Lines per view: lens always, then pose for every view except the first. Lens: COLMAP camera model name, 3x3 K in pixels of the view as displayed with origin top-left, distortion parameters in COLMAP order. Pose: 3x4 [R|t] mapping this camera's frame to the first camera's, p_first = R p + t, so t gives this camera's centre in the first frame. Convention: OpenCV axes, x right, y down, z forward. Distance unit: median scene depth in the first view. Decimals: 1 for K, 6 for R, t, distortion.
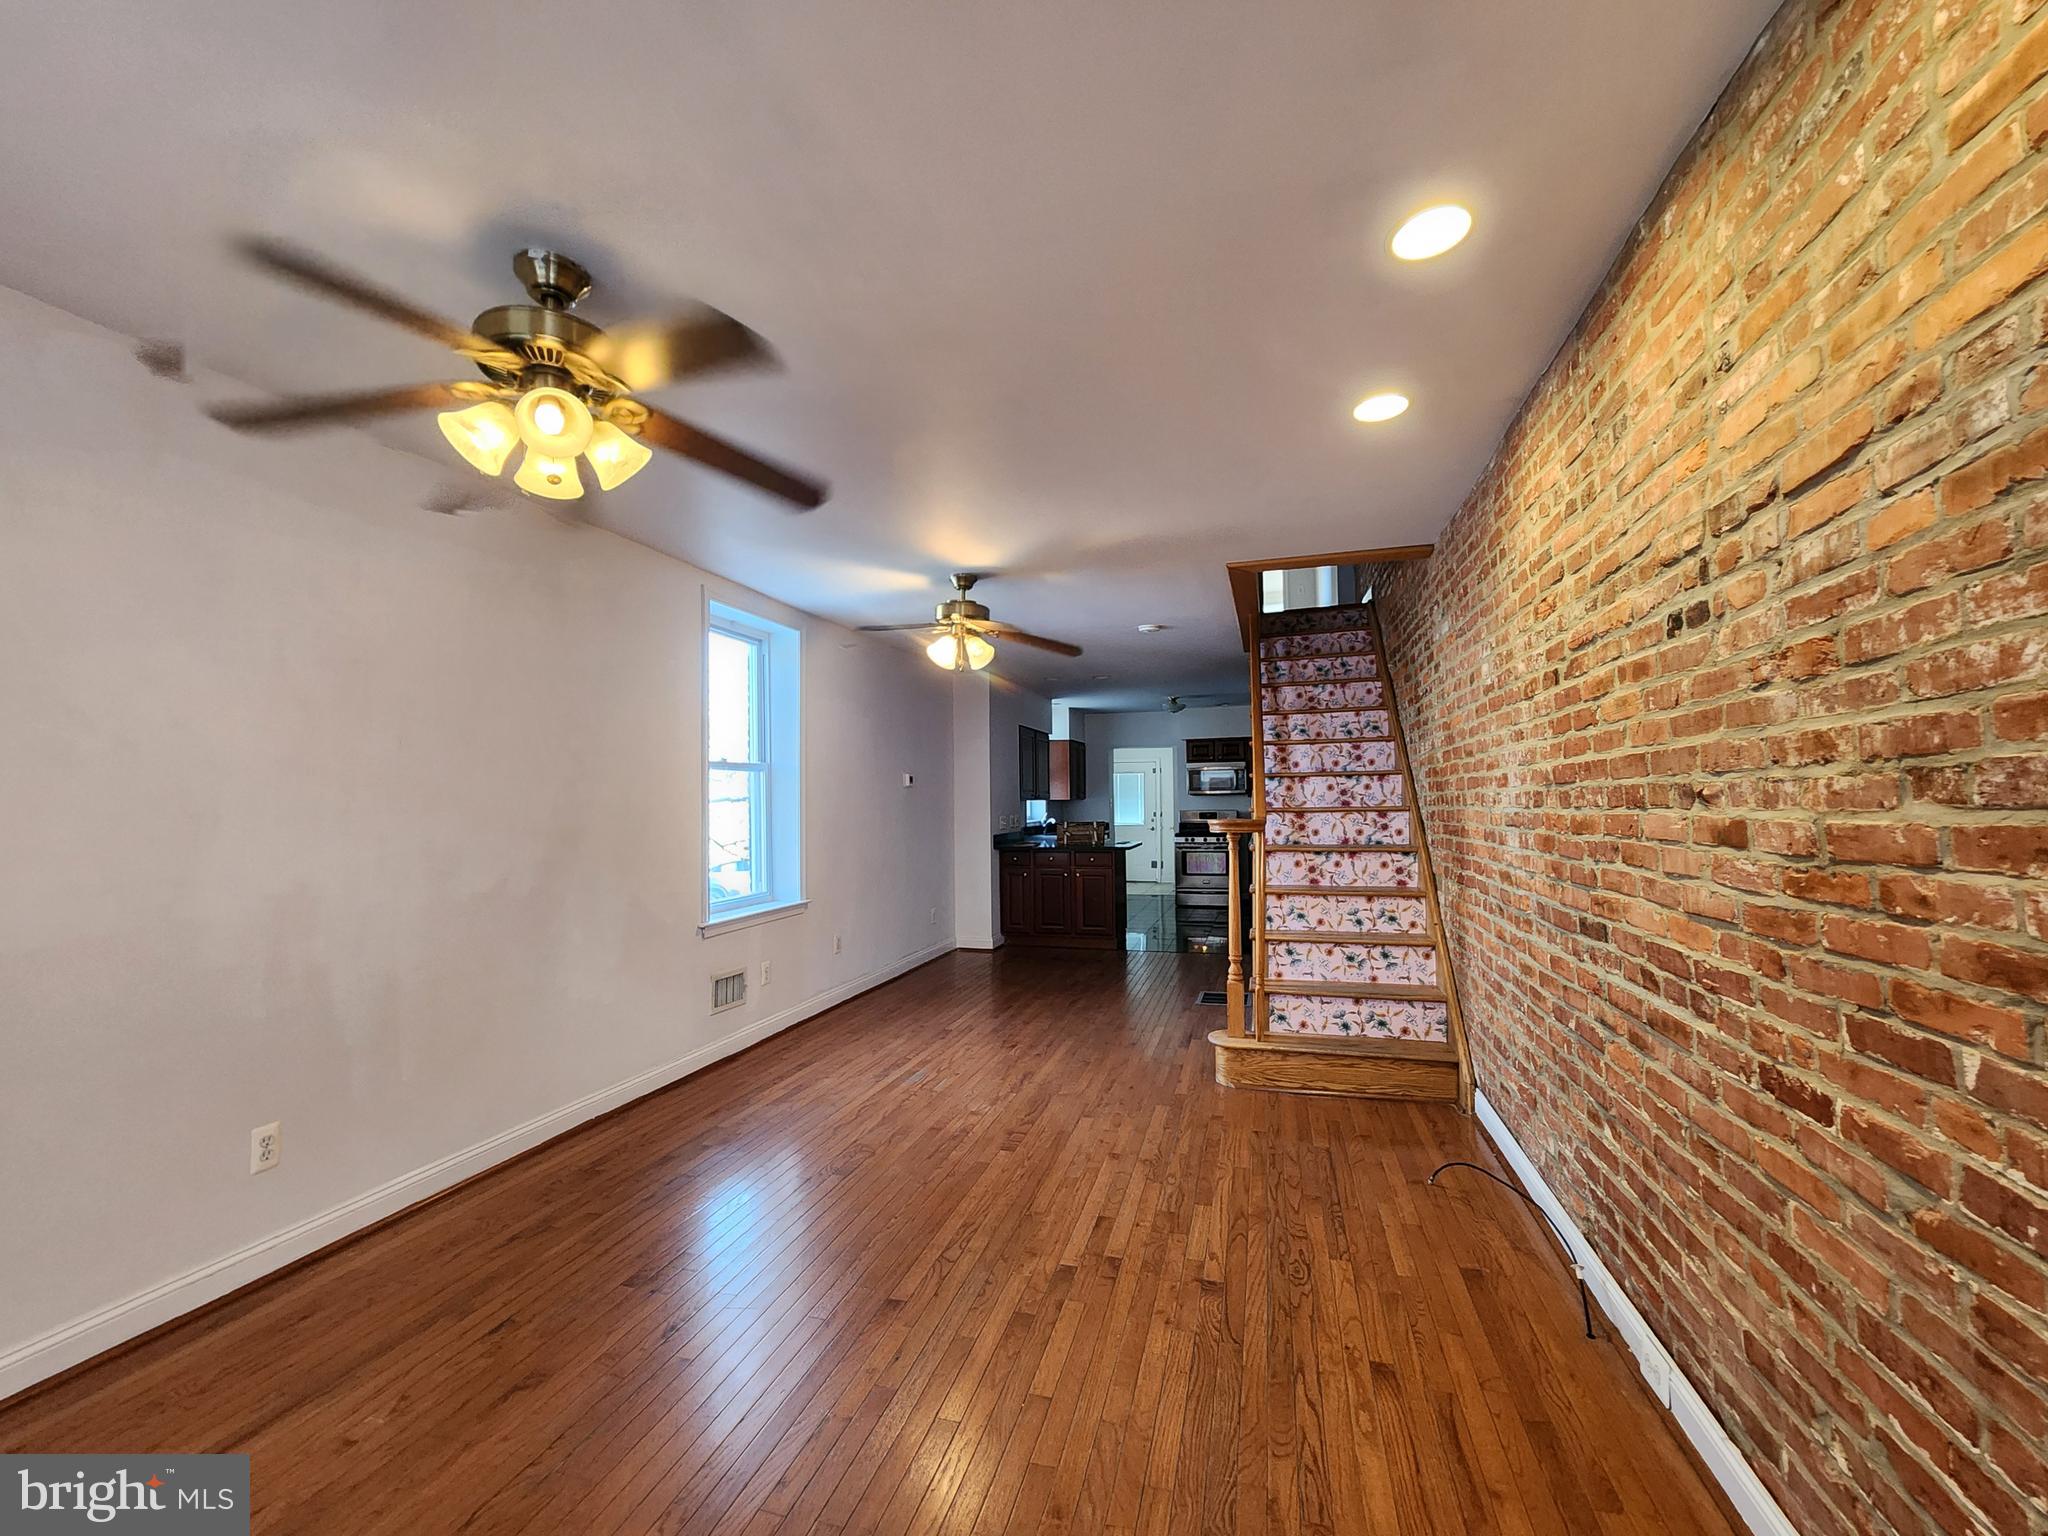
lens RADIAL K [[841.2, 0, 1041.7], [0, 841.2, 770.9], [0, 0, 1]] dist [-0.000089, -0.000369]
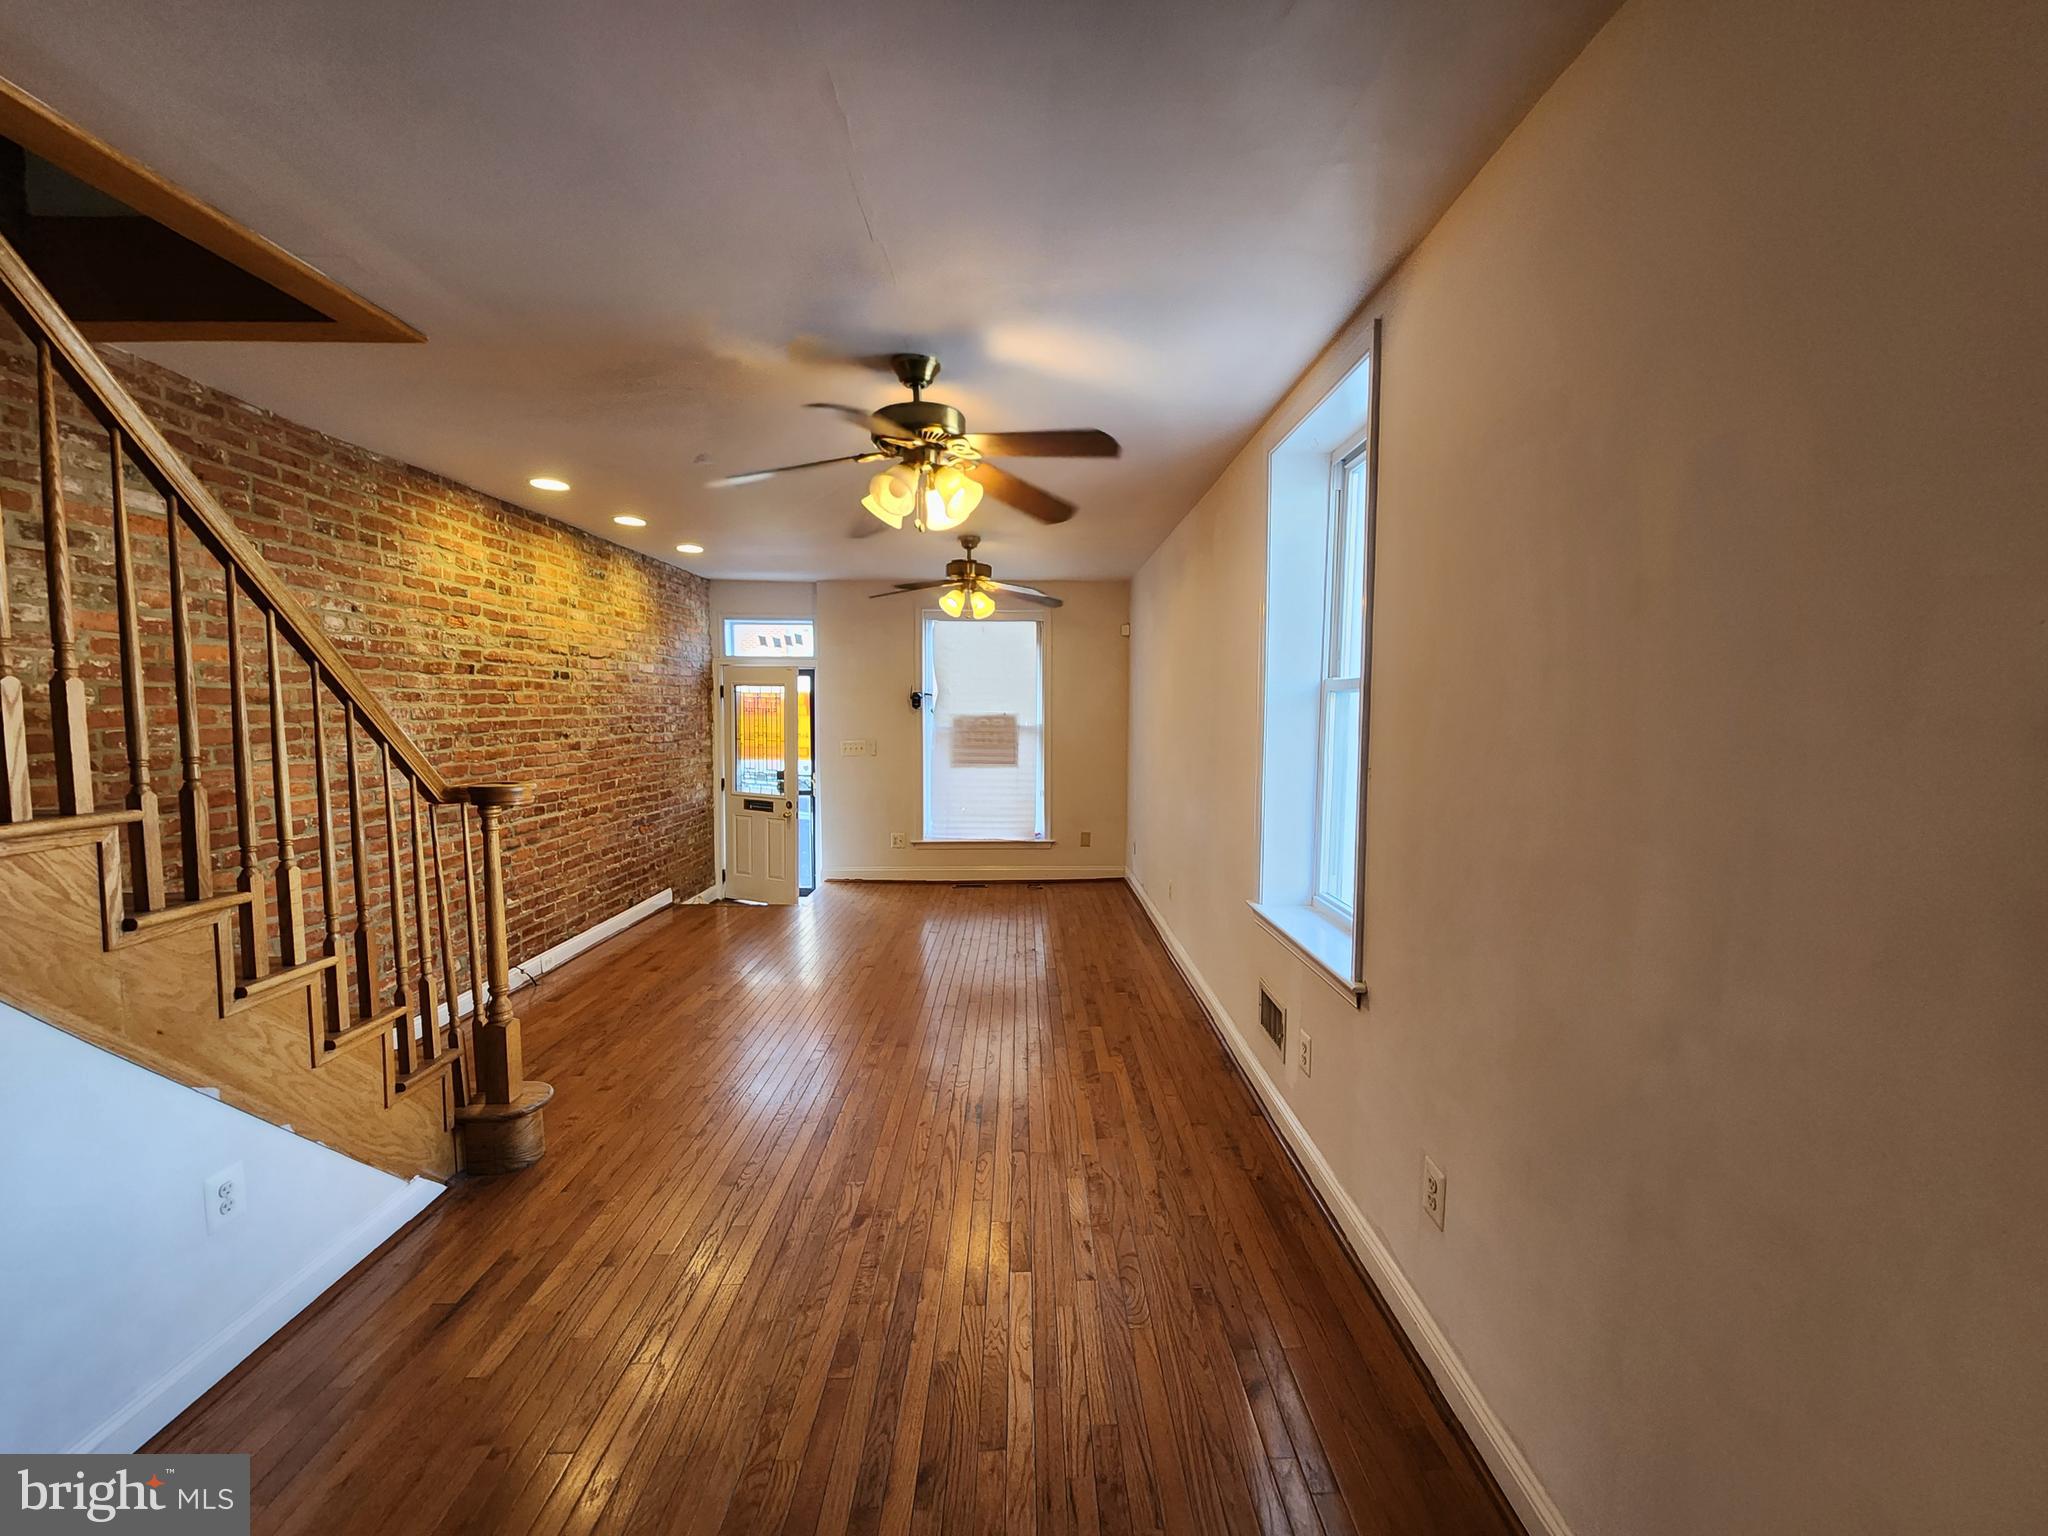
lens RADIAL K [[841.2, 0, 1041.7], [0, 841.2, 770.9], [0, 0, 1]] dist [-0.000089, -0.000369]
pose [[-0.959584, 0.031882, -0.279610, -0.009526], [0.020869, 0.998888, 0.042275, 0.046288], [0.280647, 0.034731, -0.959183, 3.077402]]
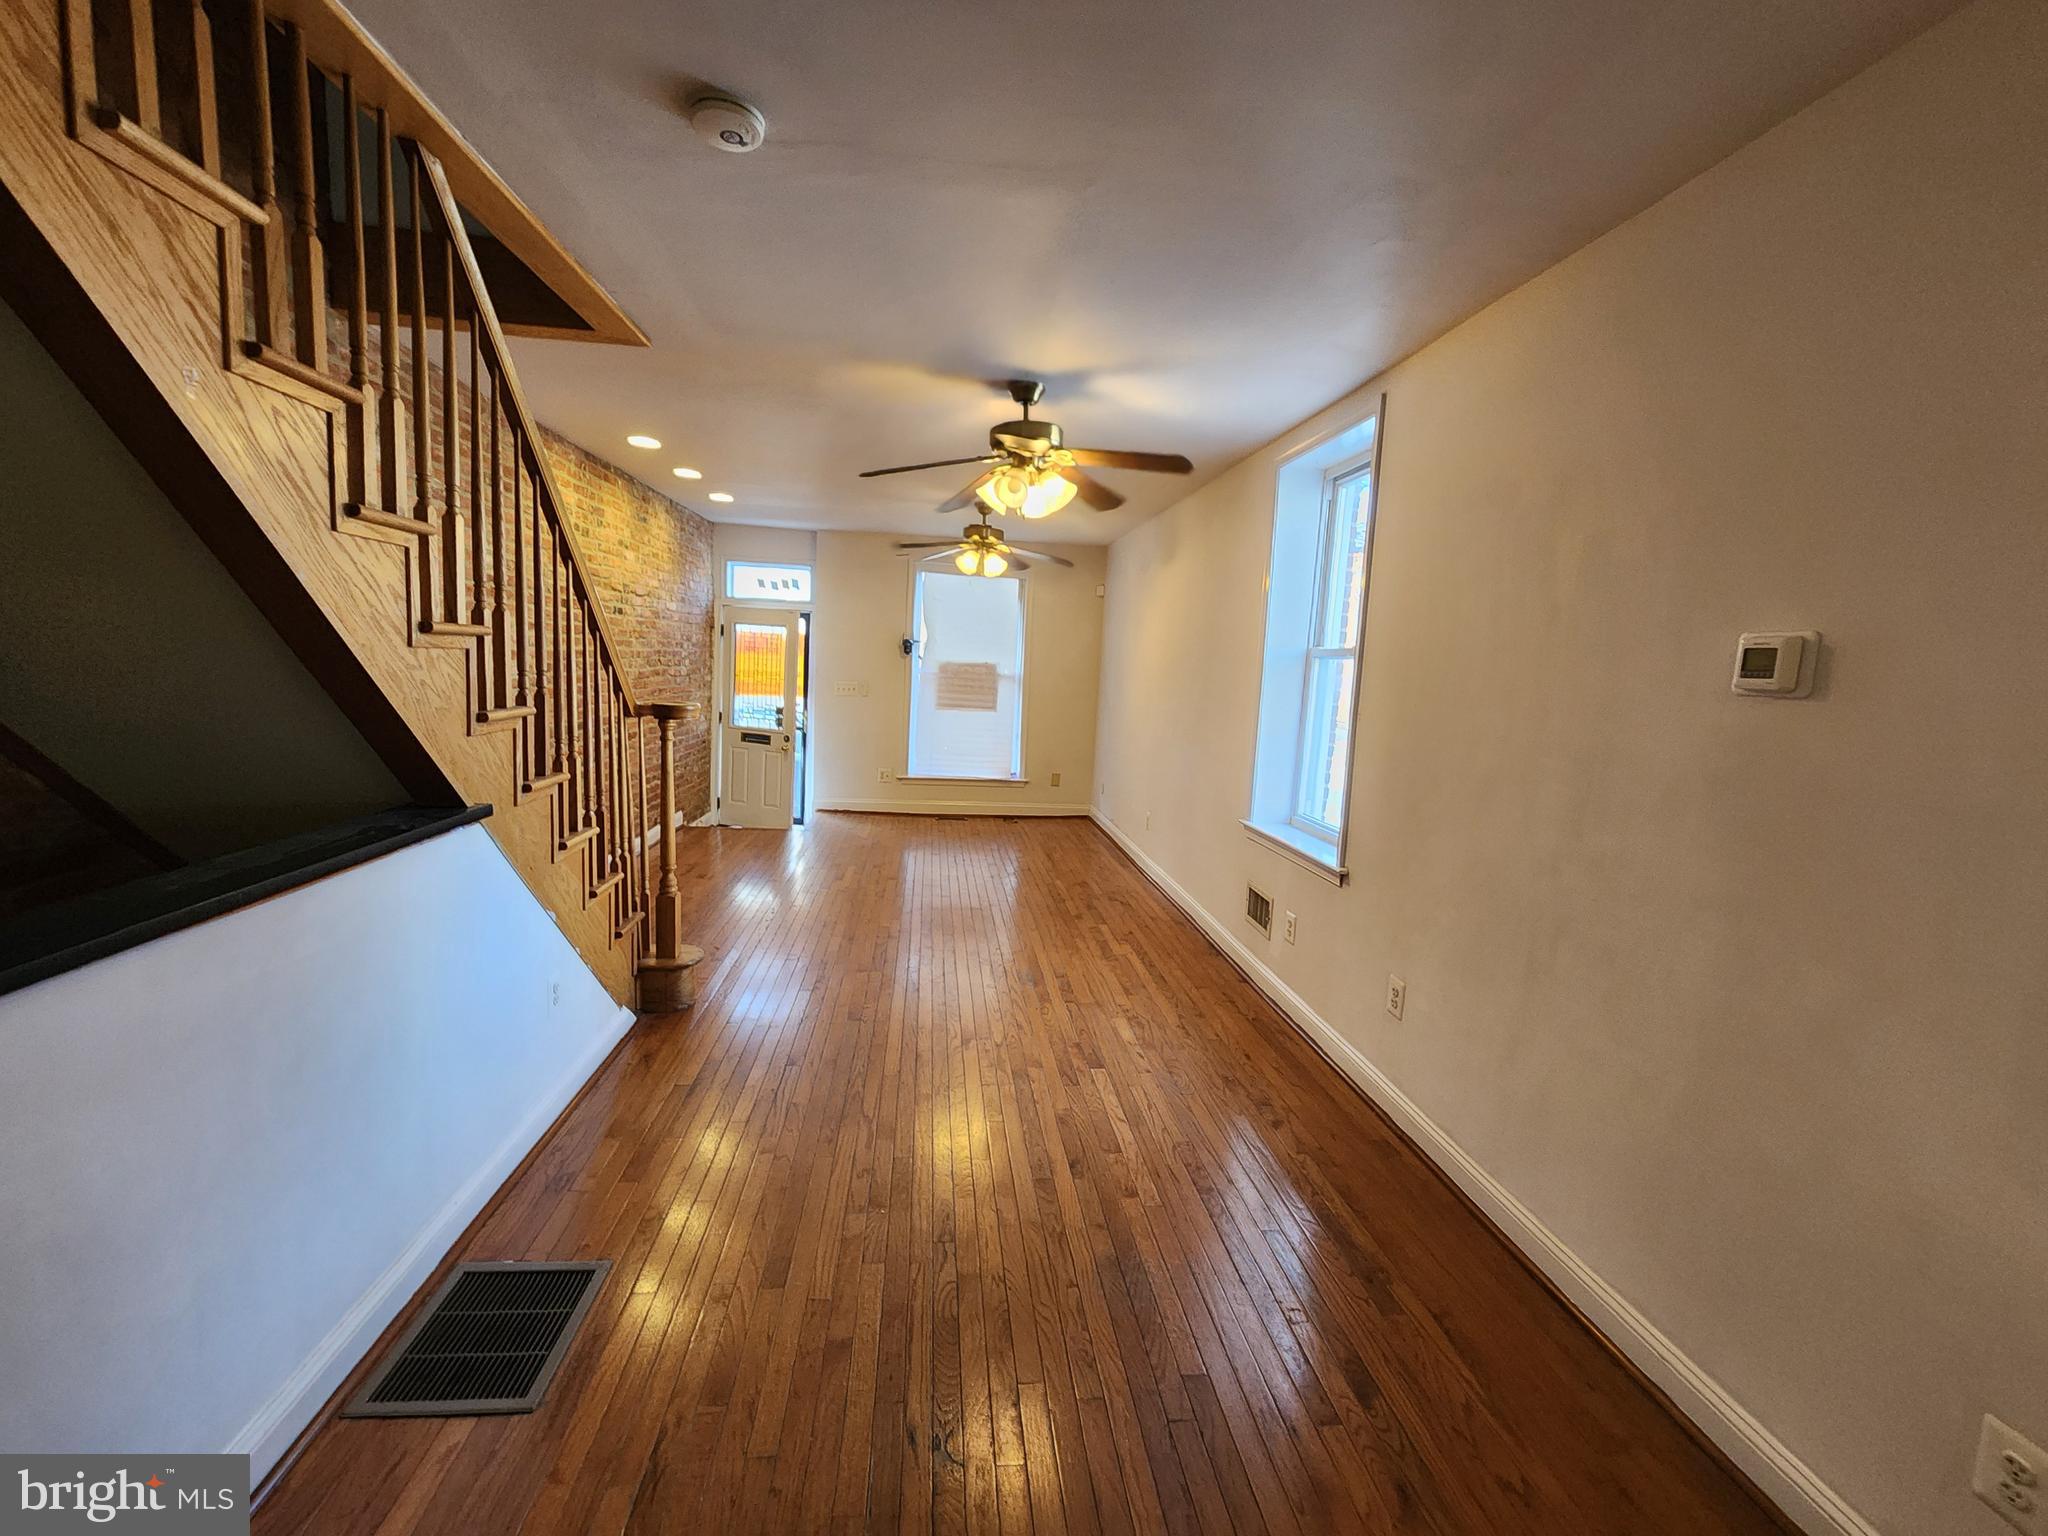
lens RADIAL K [[851.8, 0, 1029.3], [0, 851.8, 760.2], [0, 0, 1]] dist [-0.000619, -0.000027]
pose [[-0.931701, 0.012680, -0.363004, 0.348927], [-0.019982, 0.996088, 0.086082, 0.057399], [0.362675, 0.087456, -0.927803, 3.339167]]
